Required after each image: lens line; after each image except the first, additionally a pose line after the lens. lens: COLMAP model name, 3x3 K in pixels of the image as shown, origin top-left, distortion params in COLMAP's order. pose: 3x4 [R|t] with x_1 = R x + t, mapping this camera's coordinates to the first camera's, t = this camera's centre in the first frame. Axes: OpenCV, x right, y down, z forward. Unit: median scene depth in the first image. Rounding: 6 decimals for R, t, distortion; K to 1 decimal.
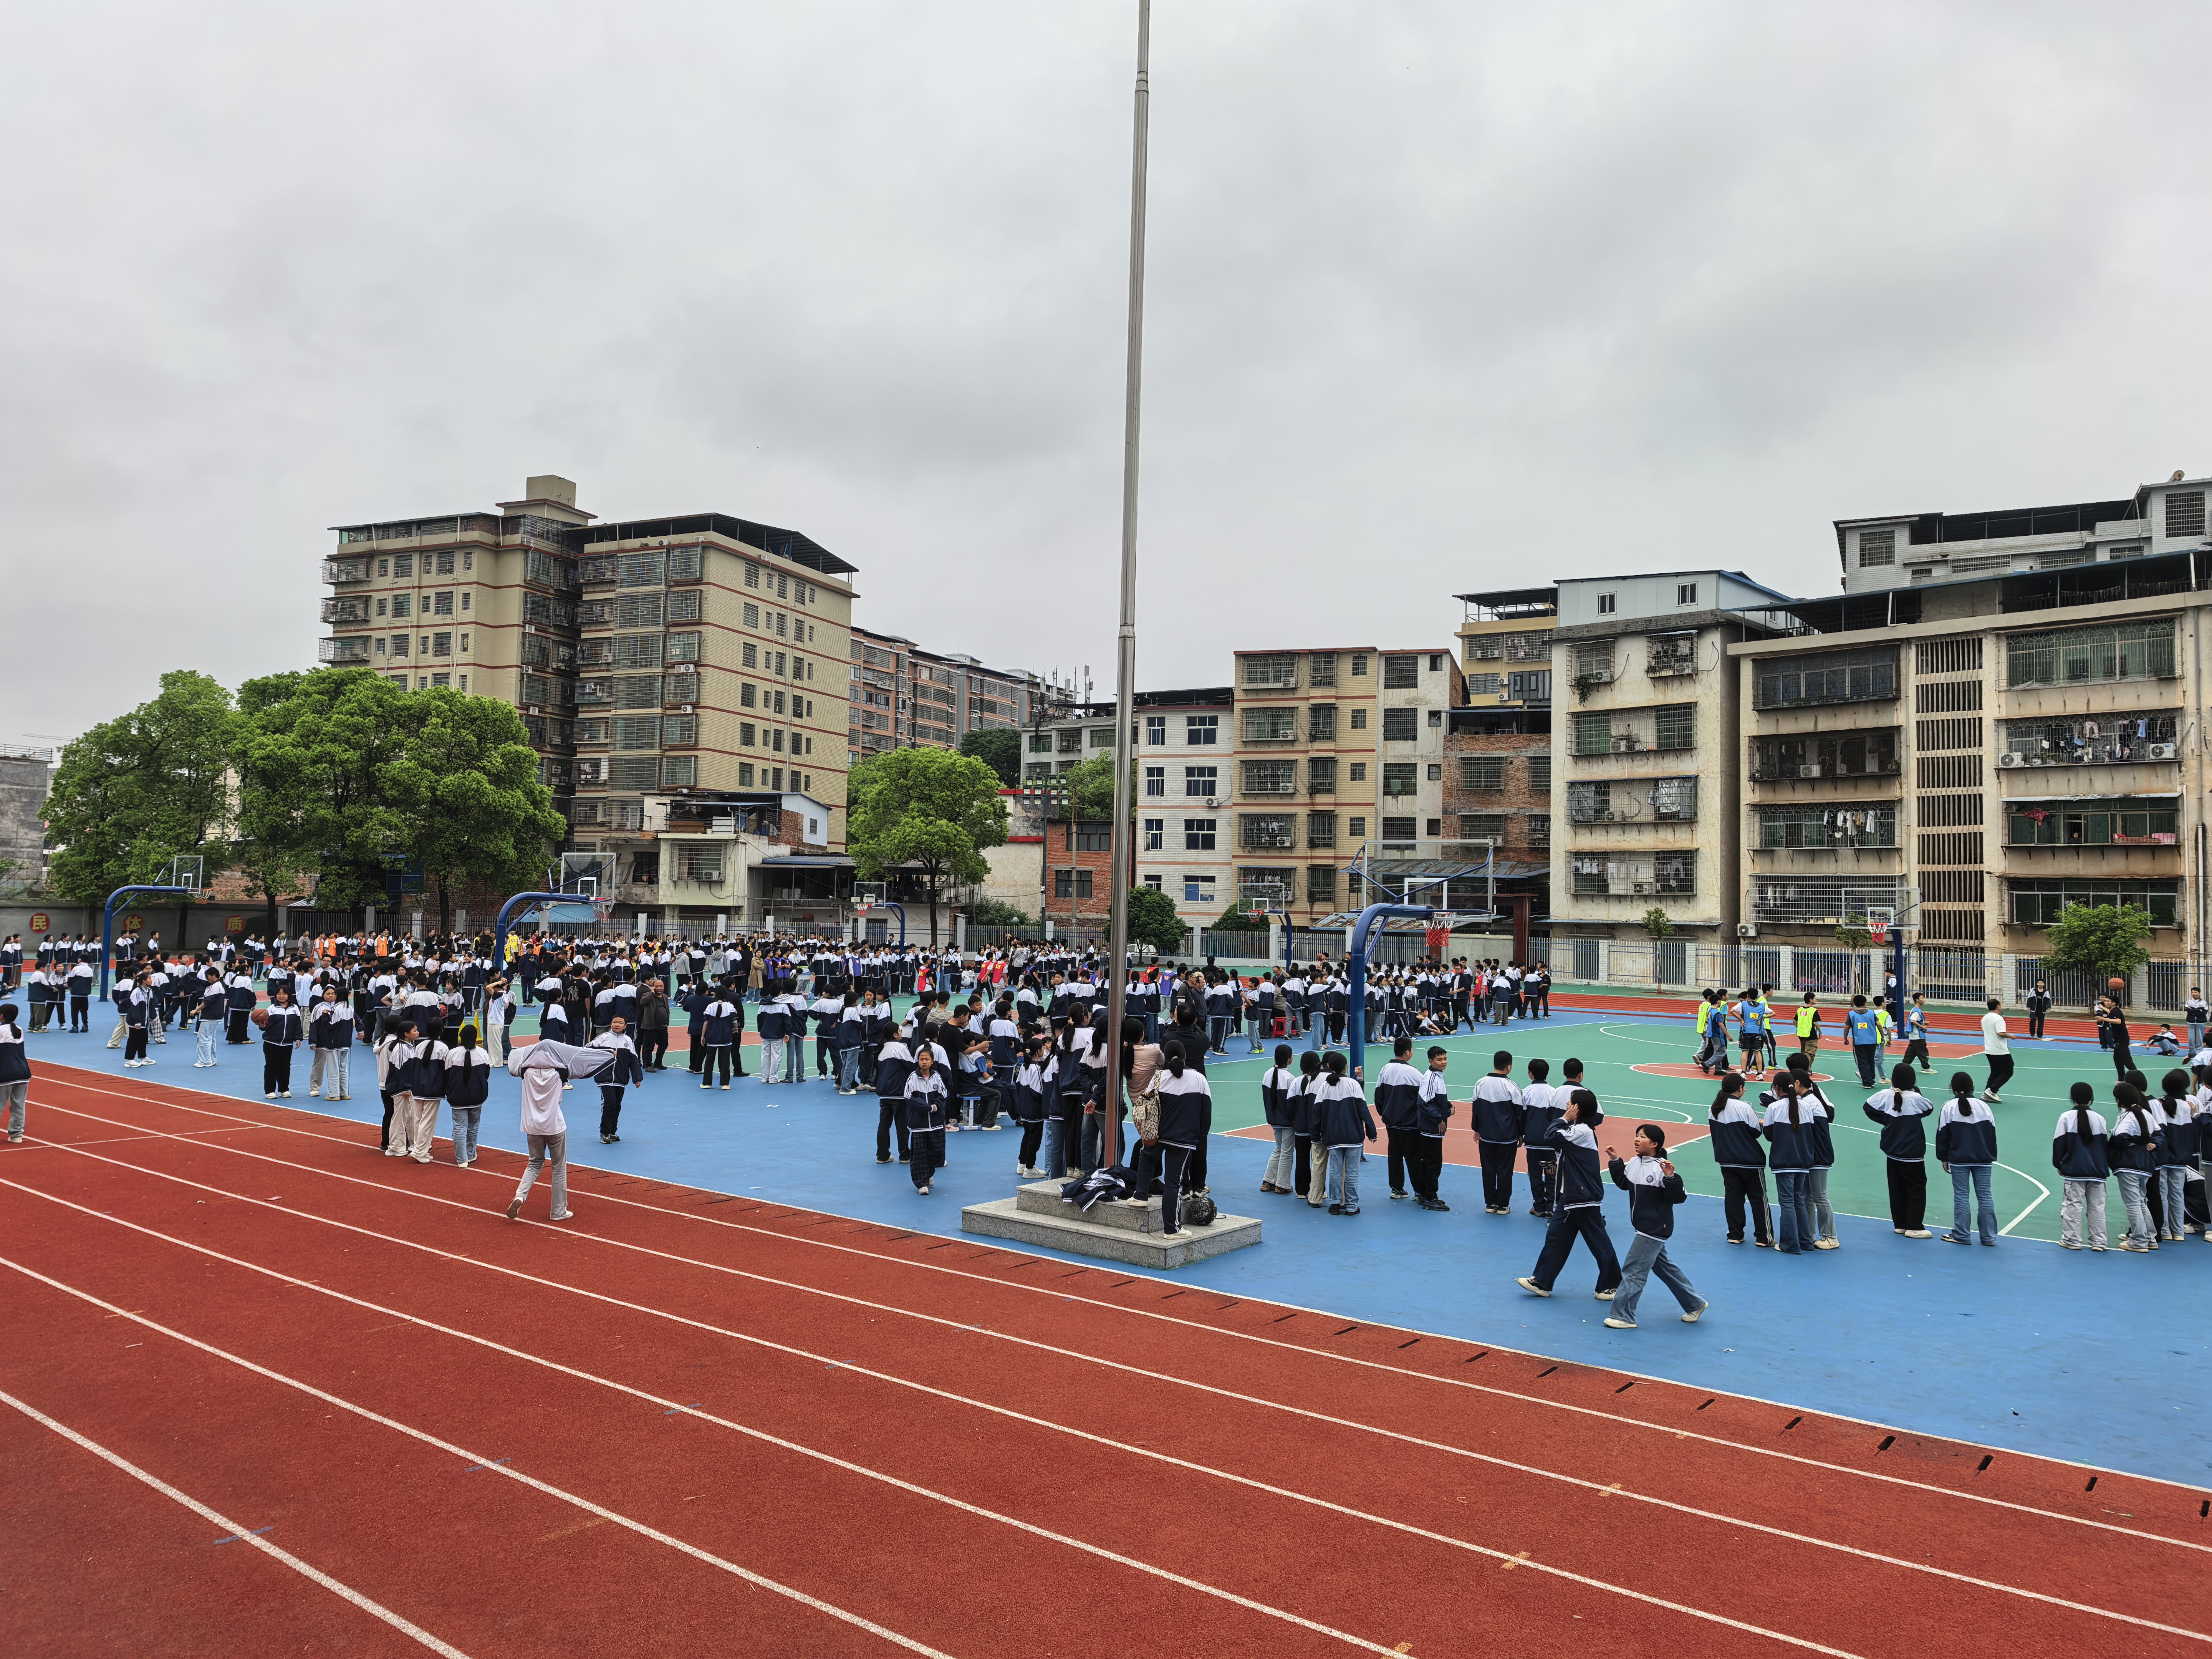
lens RADIAL K [[1556.6, 0, 1104.6], [0, 1556.6, 823.5], [0, 0, 1]] dist [0.002568, 0.001175]
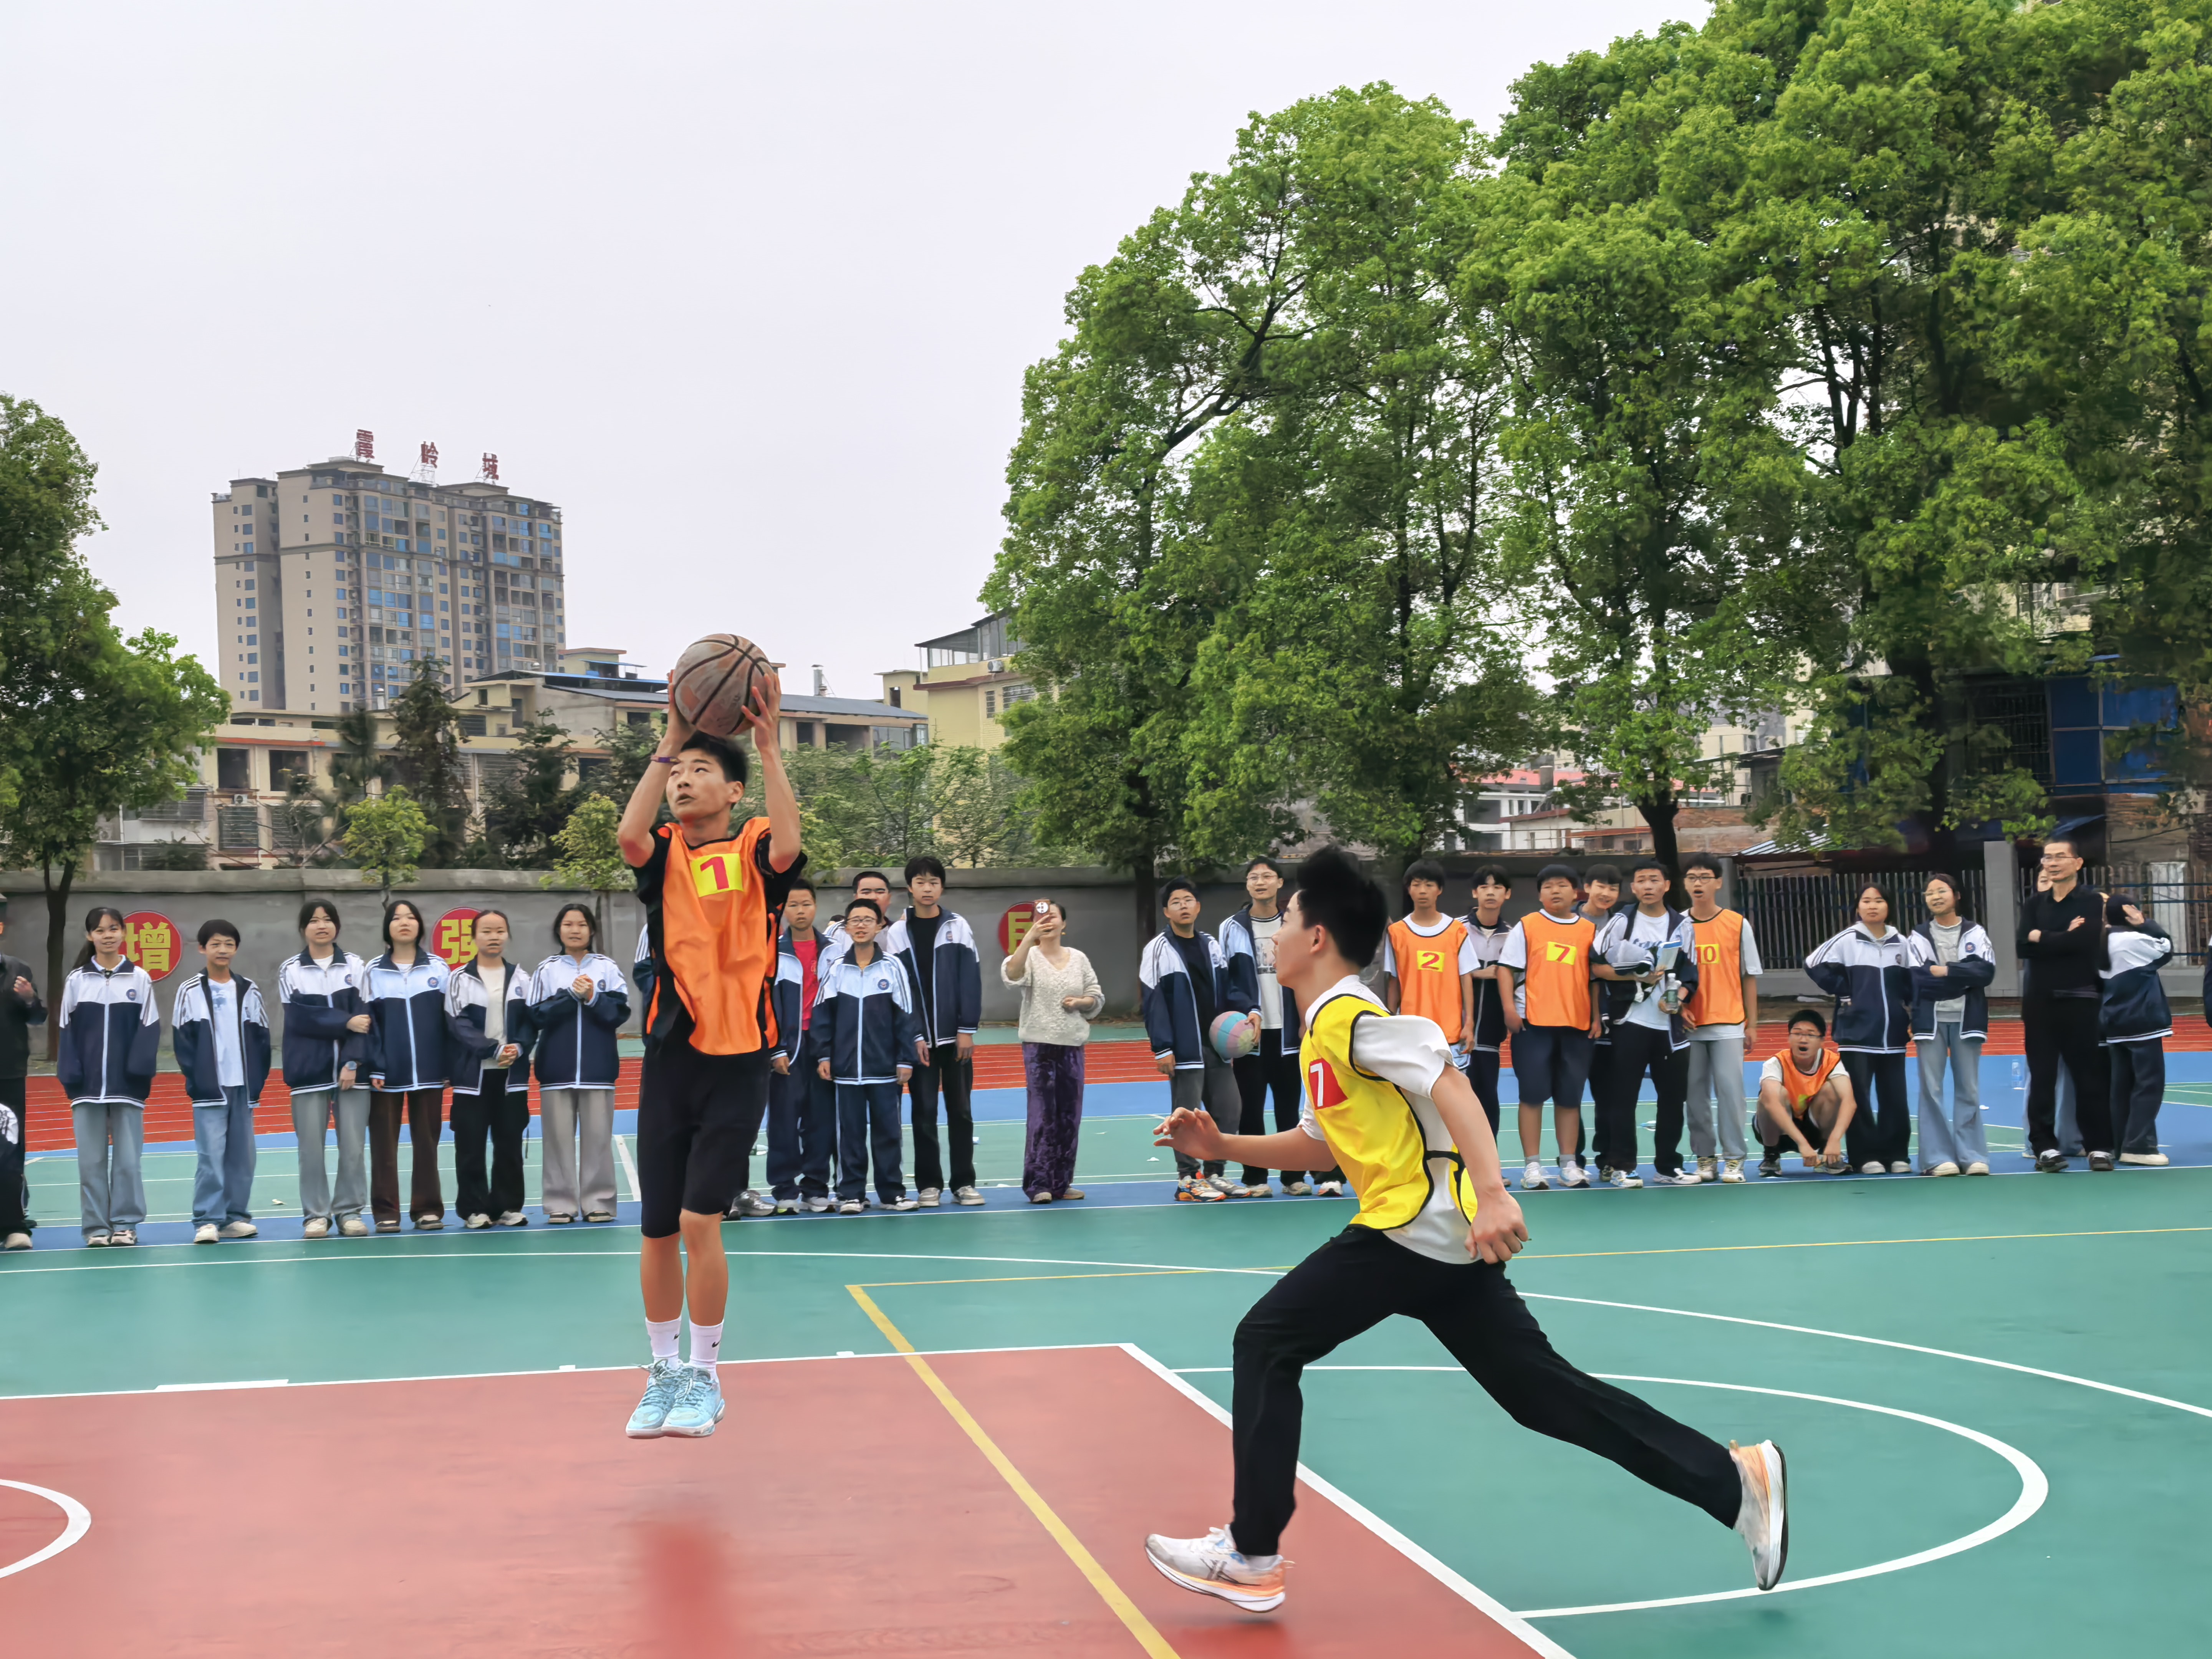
lens RADIAL K [[3098.8, 0, 1105.0], [0, 3098.8, 826.4], [0, 0, 1]] dist [0.017755, 0.000000]
pose [[0.729512, -0.056872, -0.681599, -0.232196], [0.083020, 0.996532, 0.005705, 0.038479], [0.678910, -0.060748, 0.731704, 0.536831]]
